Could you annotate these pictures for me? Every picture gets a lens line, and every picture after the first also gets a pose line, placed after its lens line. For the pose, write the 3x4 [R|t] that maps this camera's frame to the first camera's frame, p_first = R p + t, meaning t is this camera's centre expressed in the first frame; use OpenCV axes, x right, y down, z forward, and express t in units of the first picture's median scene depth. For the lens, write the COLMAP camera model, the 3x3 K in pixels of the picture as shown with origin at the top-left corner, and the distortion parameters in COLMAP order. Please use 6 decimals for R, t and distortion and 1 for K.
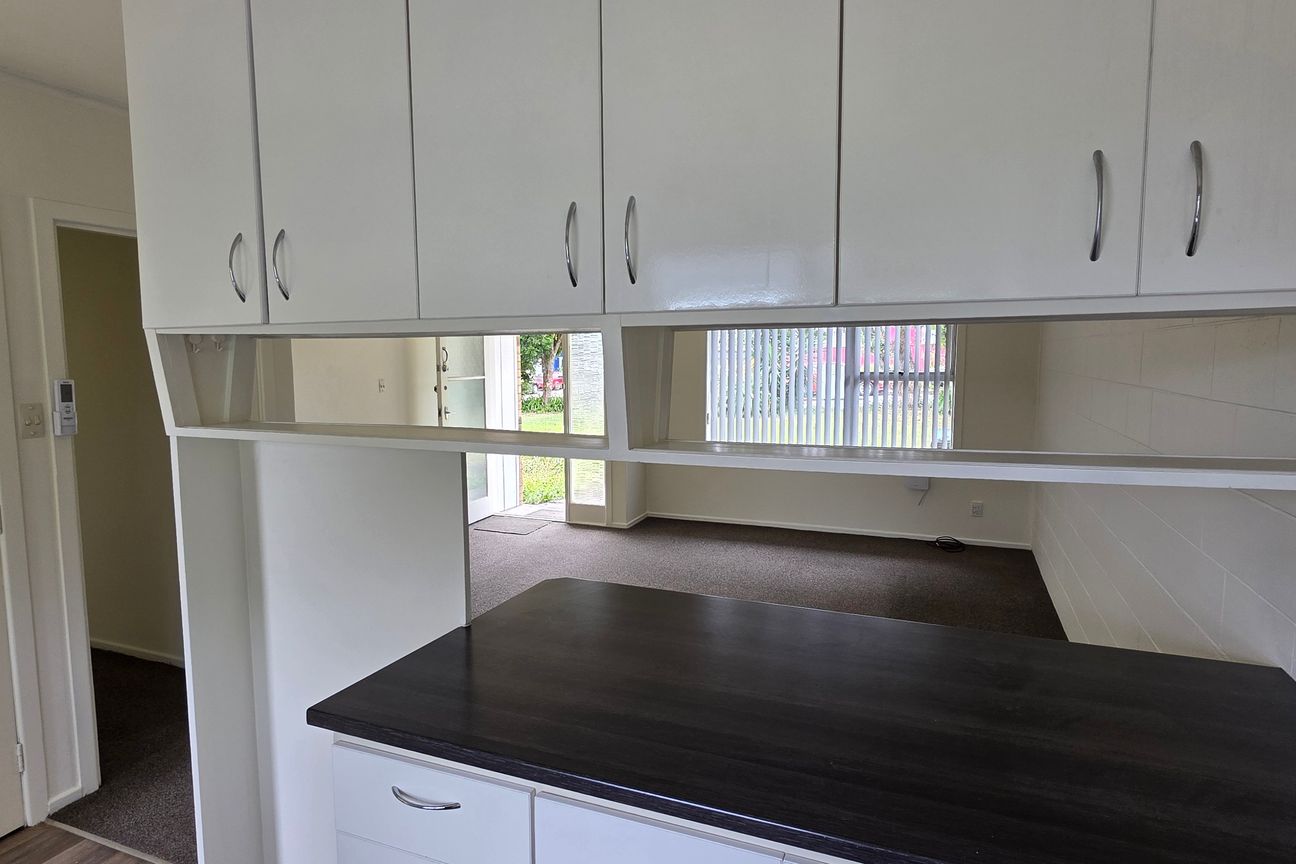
lens RADIAL K [[741.3, 0, 648.0], [0, 741.3, 432.0], [0, 0, 1]] dist [0.001231, 0.002130]
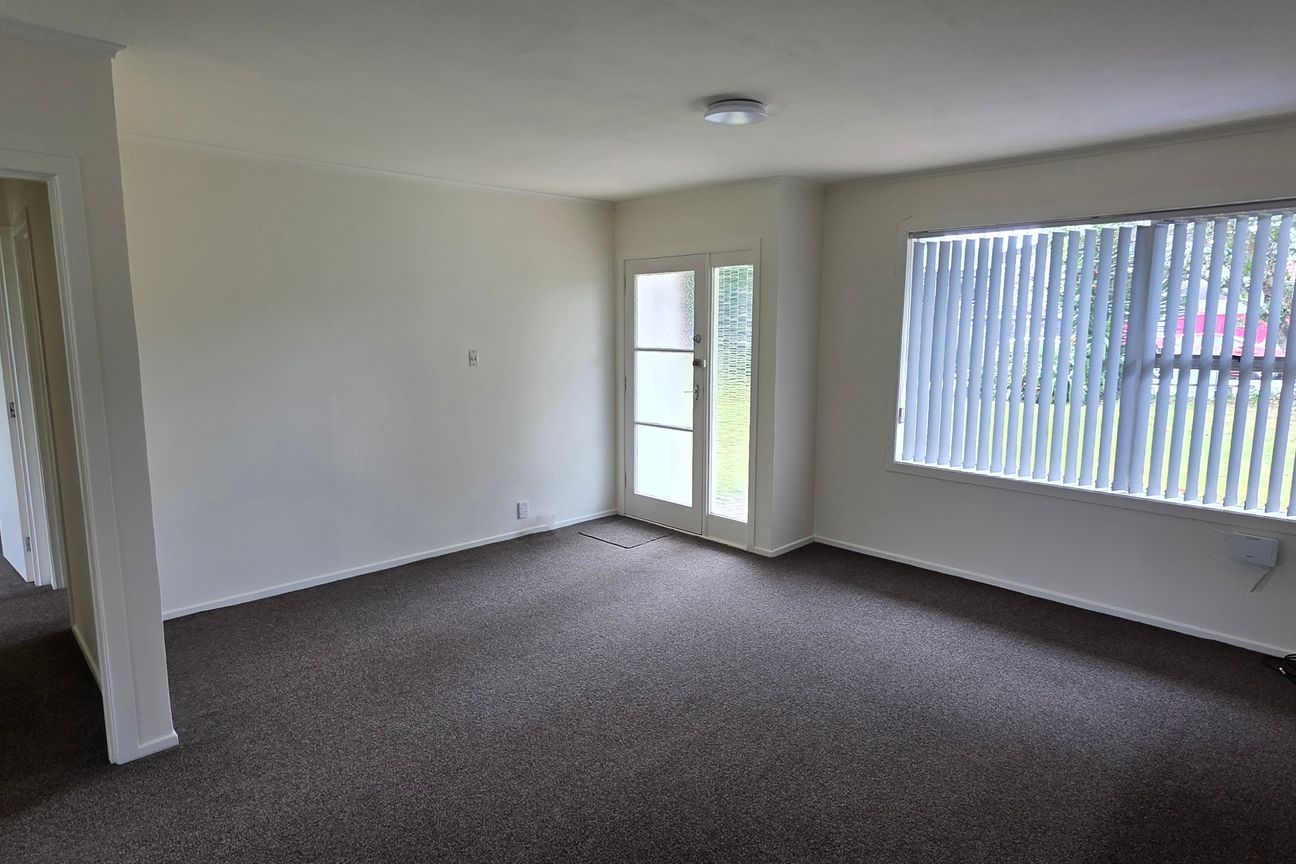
lens RADIAL K [[741.3, 0, 648.0], [0, 741.3, 432.0], [0, 0, 1]] dist [0.001231, 0.002130]
pose [[0.912765, 0.064254, -0.403401, 0.159809], [-0.046717, 0.997492, 0.053175, -0.031035], [0.405805, -0.029691, 0.913477, 0.286509]]
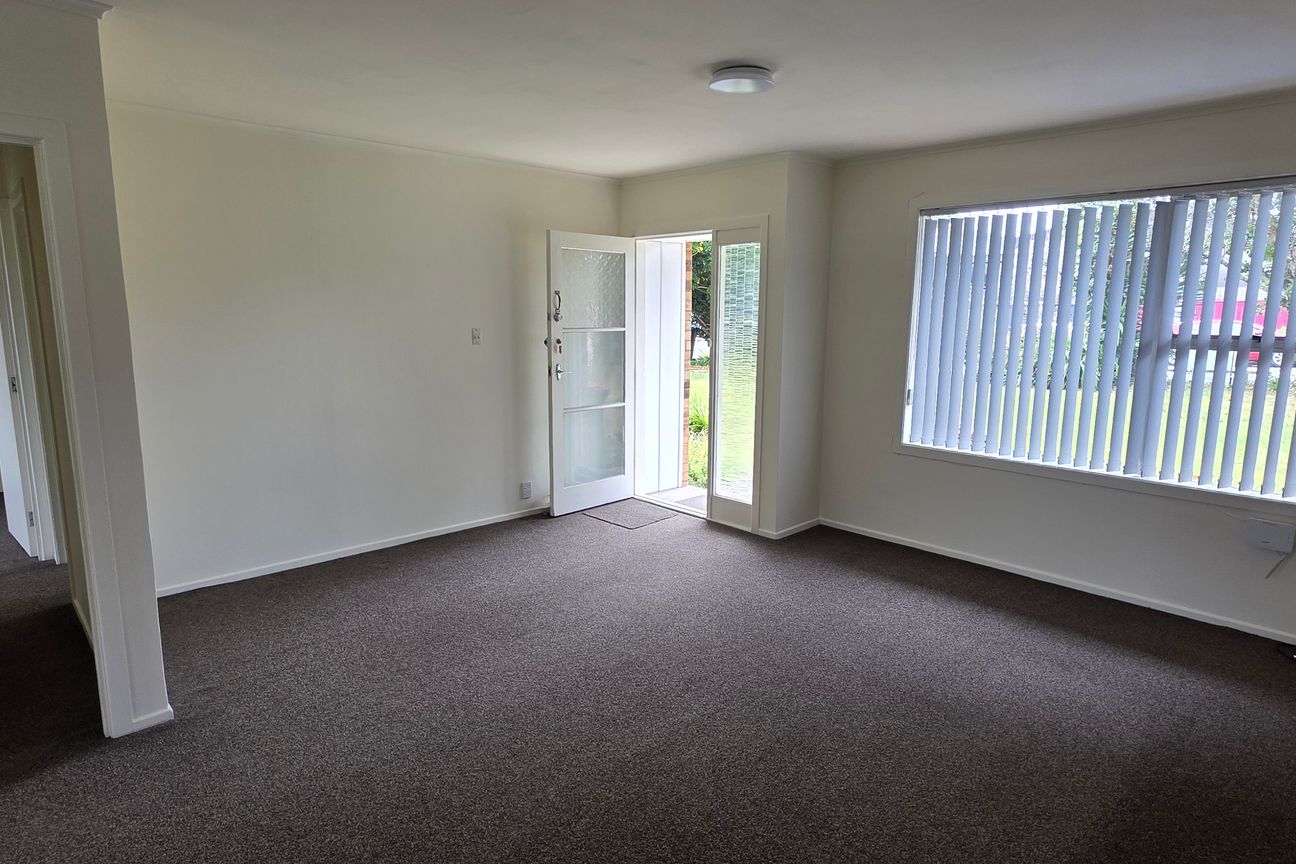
lens RADIAL K [[738.7, 0, 648.0], [0, 738.7, 432.0], [0, 0, 1]] dist [0.002610, 0.001255]
pose [[0.907117, 0.079435, -0.413315, 0.160706], [-0.053246, 0.995797, 0.074521, -0.025934], [0.417497, -0.045592, 0.907534, 0.298304]]
